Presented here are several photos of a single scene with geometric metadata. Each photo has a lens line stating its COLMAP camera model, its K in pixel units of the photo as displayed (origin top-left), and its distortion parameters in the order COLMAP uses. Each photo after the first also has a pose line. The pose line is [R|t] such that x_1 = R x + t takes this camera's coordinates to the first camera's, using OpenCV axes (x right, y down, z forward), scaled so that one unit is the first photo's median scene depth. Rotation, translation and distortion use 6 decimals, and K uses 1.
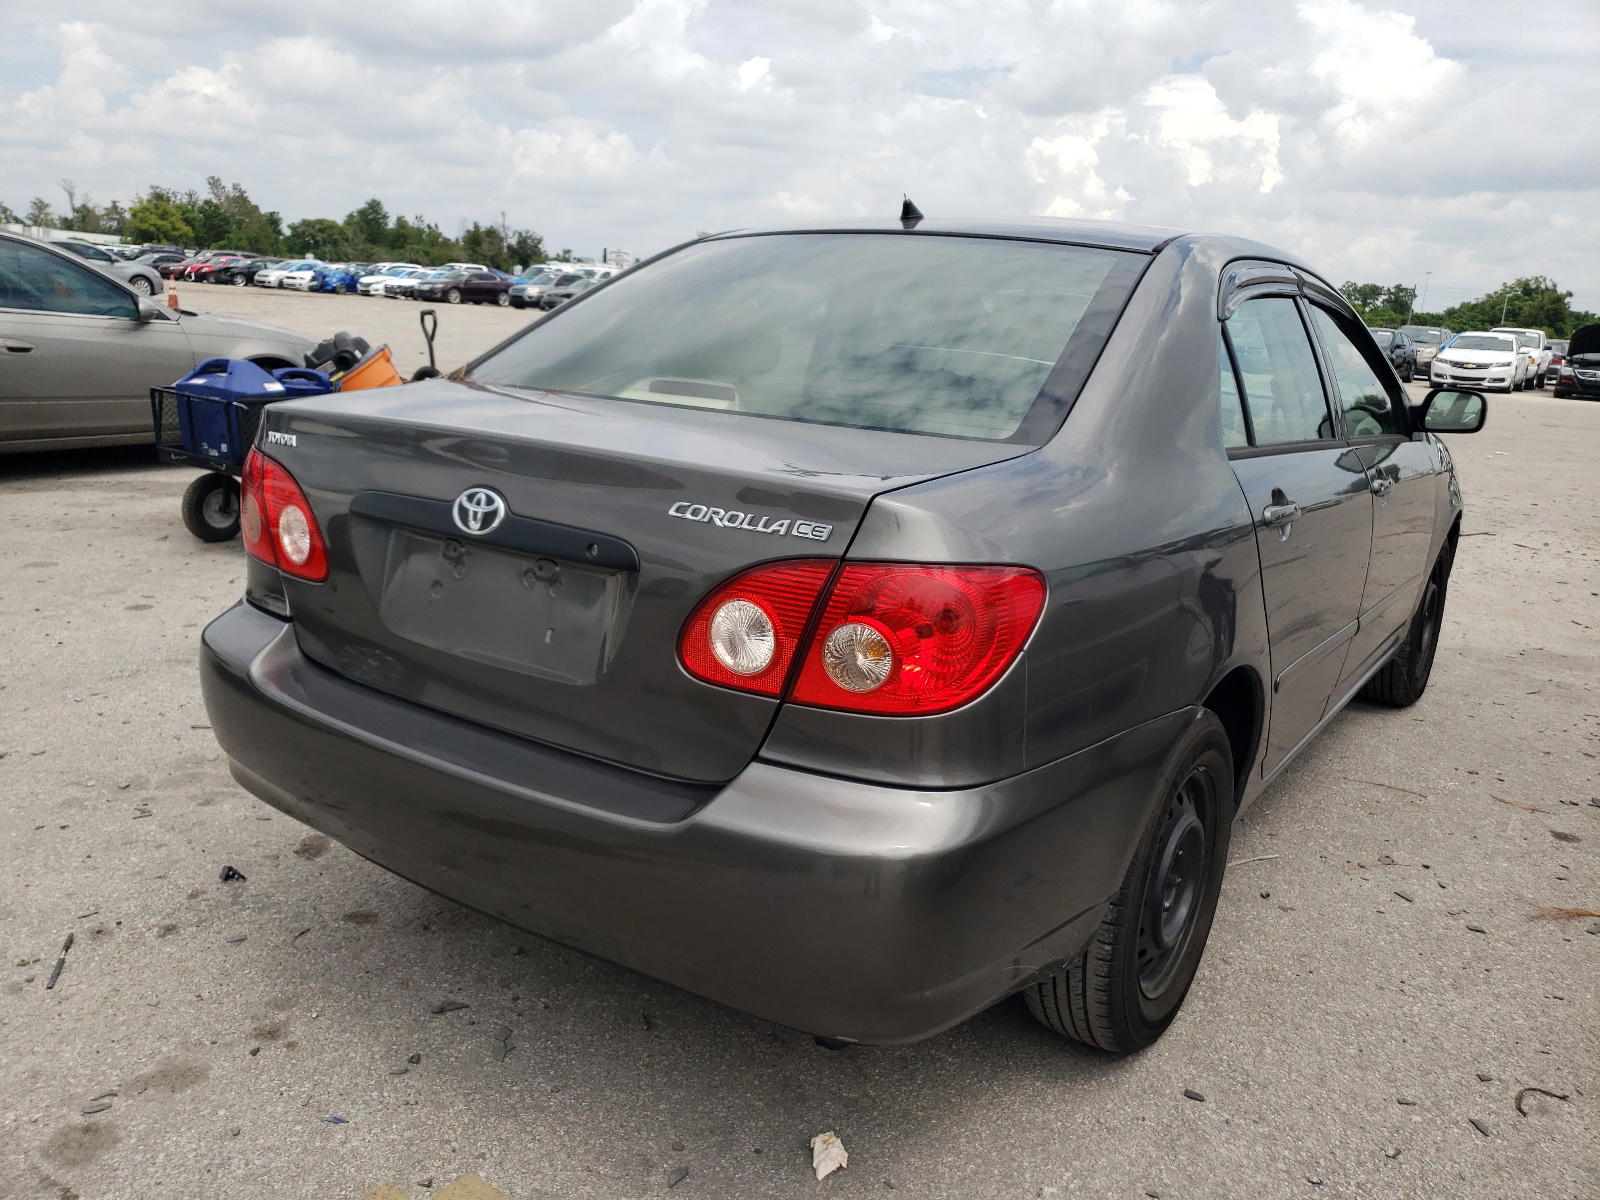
lens RADIAL K [[1266.7, 0, 800.0], [0, 1266.7, 600.0], [0, 0, 1]] dist [0.003352, 0.024893]
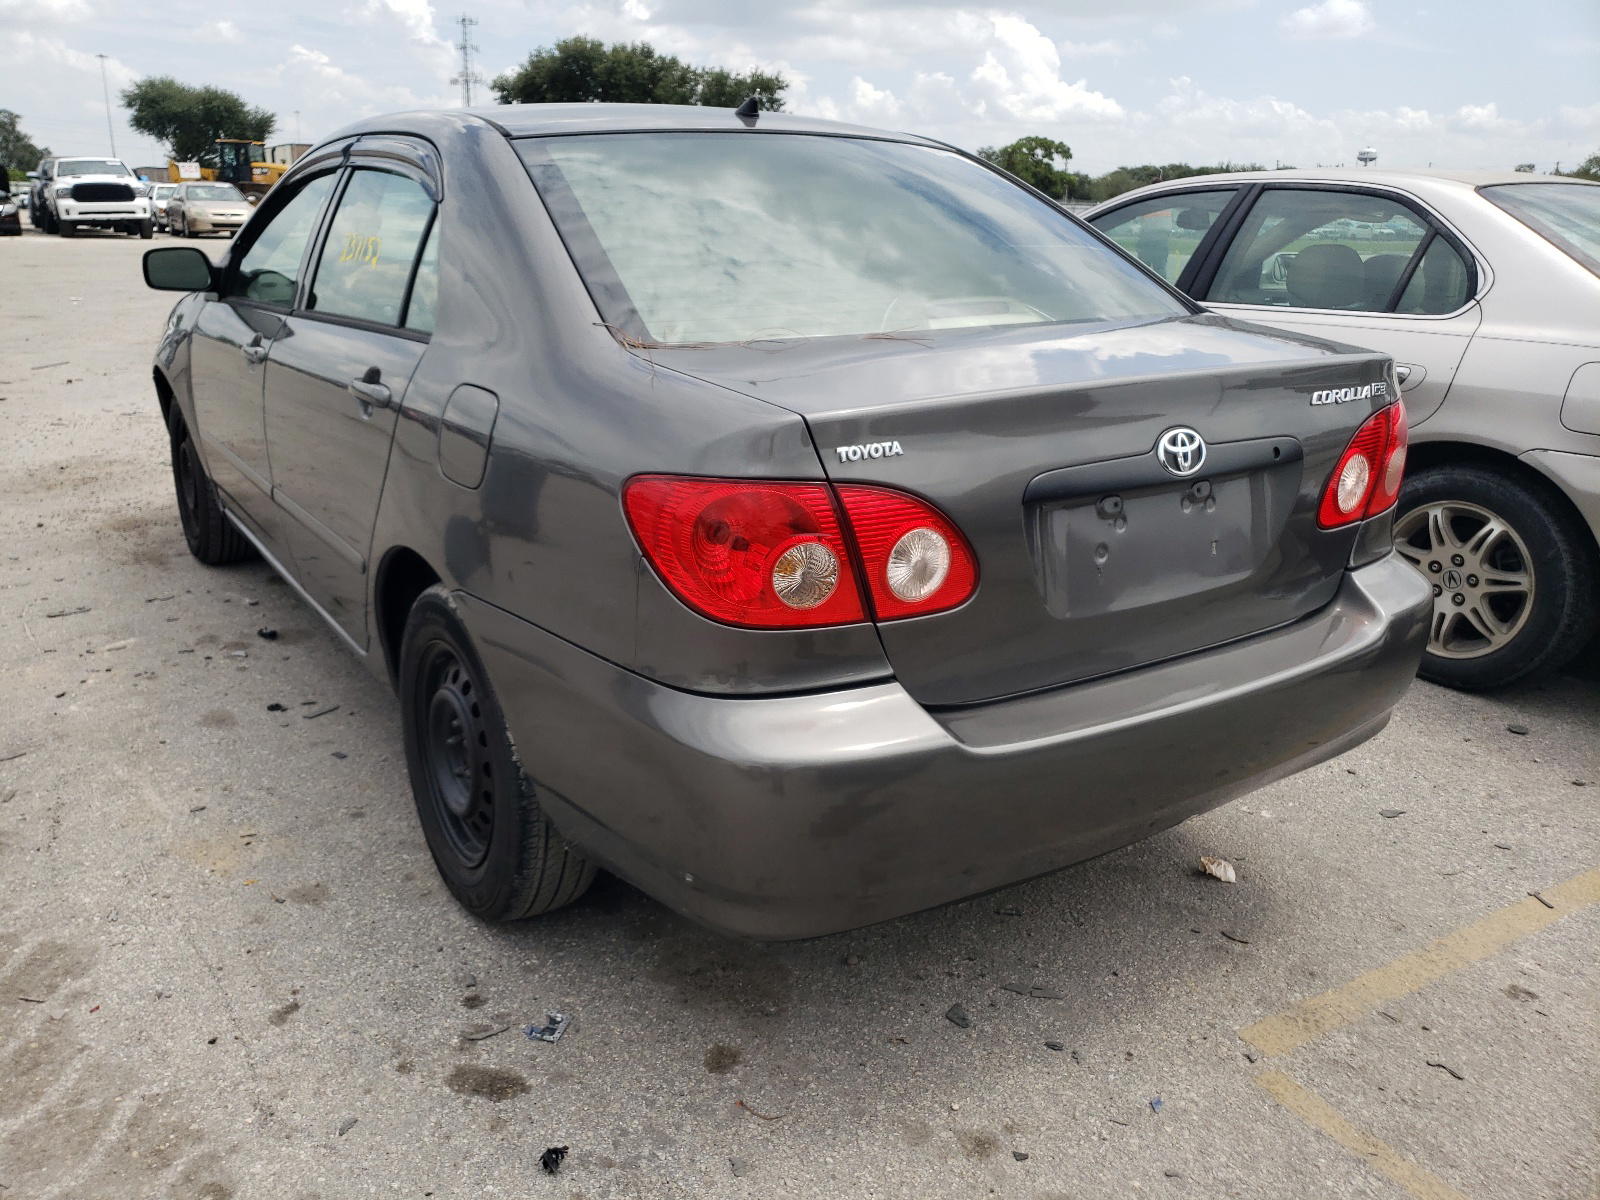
lens RADIAL K [[1266.7, 0, 800.0], [0, 1266.7, 600.0], [0, 0, 1]] dist [0.003352, 0.024893]
pose [[0.384242, -0.341861, 0.857606, -1.048825], [0.214247, 0.936576, 0.277349, -0.250596], [-0.898029, 0.077170, 0.433115, 0.711262]]
